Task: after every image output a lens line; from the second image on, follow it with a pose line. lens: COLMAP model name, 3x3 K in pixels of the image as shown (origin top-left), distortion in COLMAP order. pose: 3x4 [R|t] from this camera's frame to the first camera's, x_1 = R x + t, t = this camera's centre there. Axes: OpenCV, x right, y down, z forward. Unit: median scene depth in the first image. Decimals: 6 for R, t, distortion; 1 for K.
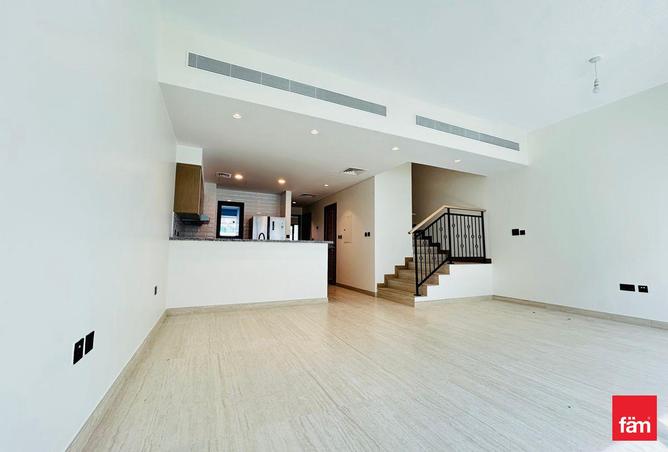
lens RADIAL K [[271.9, 0, 334.0], [0, 271.9, 226.0], [0, 0, 1]] dist [-0.000510, 0.000114]
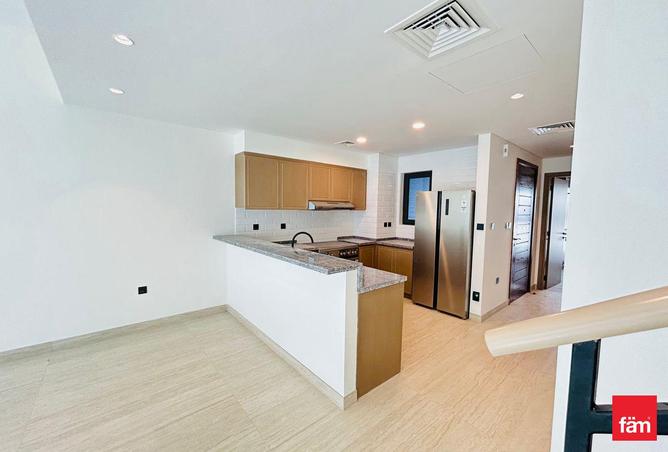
lens RADIAL K [[271.9, 0, 334.0], [0, 271.9, 226.0], [0, 0, 1]] dist [-0.000510, 0.000114]
pose [[0.271676, 0.061700, -0.960409, 0.330626], [0.069484, 0.994081, 0.083519, -0.032672], [0.959877, -0.089423, 0.265781, 0.823734]]
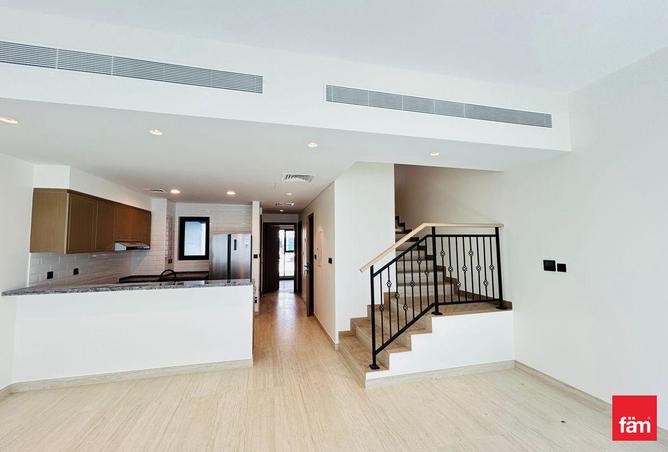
lens RADIAL K [[271.9, 0, 334.0], [0, 271.9, 226.0], [0, 0, 1]] dist [-0.000510, 0.000114]
pose [[0.981051, -0.027797, -0.191746, 0.308683], [0.032992, 0.999169, 0.023954, -0.090223], [0.190921, -0.029826, 0.981152, 0.315094]]
